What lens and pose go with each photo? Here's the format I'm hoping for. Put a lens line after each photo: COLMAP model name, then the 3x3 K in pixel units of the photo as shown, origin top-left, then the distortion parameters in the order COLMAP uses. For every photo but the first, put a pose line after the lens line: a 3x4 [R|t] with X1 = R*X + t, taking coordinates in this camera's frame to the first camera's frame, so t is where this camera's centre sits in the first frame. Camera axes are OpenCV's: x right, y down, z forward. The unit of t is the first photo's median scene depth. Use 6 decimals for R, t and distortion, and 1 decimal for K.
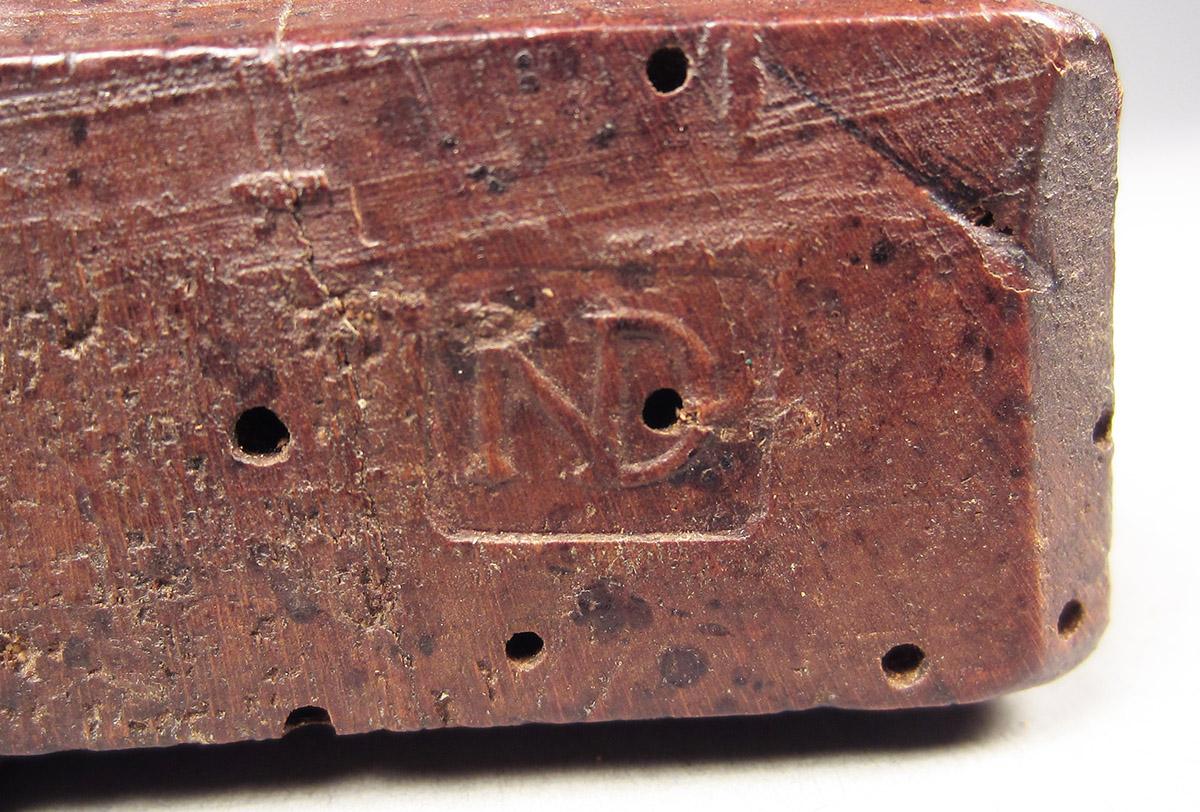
lens RADIAL K [[1145.2, 0, 599.5], [0, 1145.2, 402.9], [0, 0, 1]] dist [-0.005378, -0.015109]
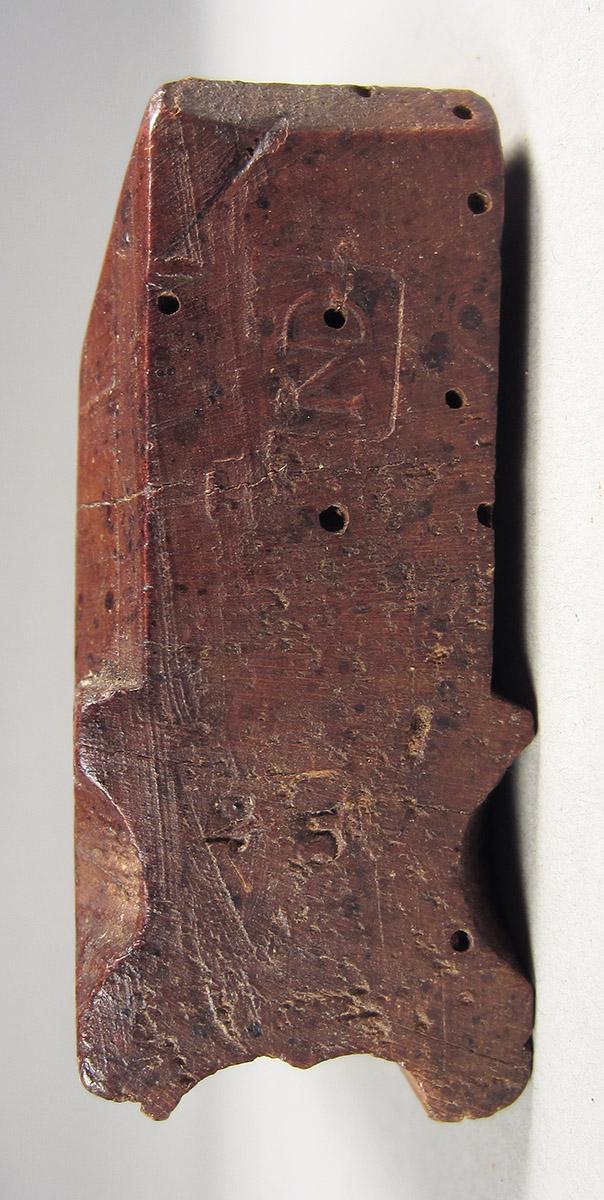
lens RADIAL K [[1286.8, 0, 303.9], [0, 1286.8, 599.2], [0, 0, 1]] dist [-0.008154, 0.013903]
pose [[0.065281, -0.997491, -0.027369, -0.377204], [0.994165, 0.067375, -0.084245, 0.175878], [0.085877, -0.021710, 0.996069, -1.249582]]
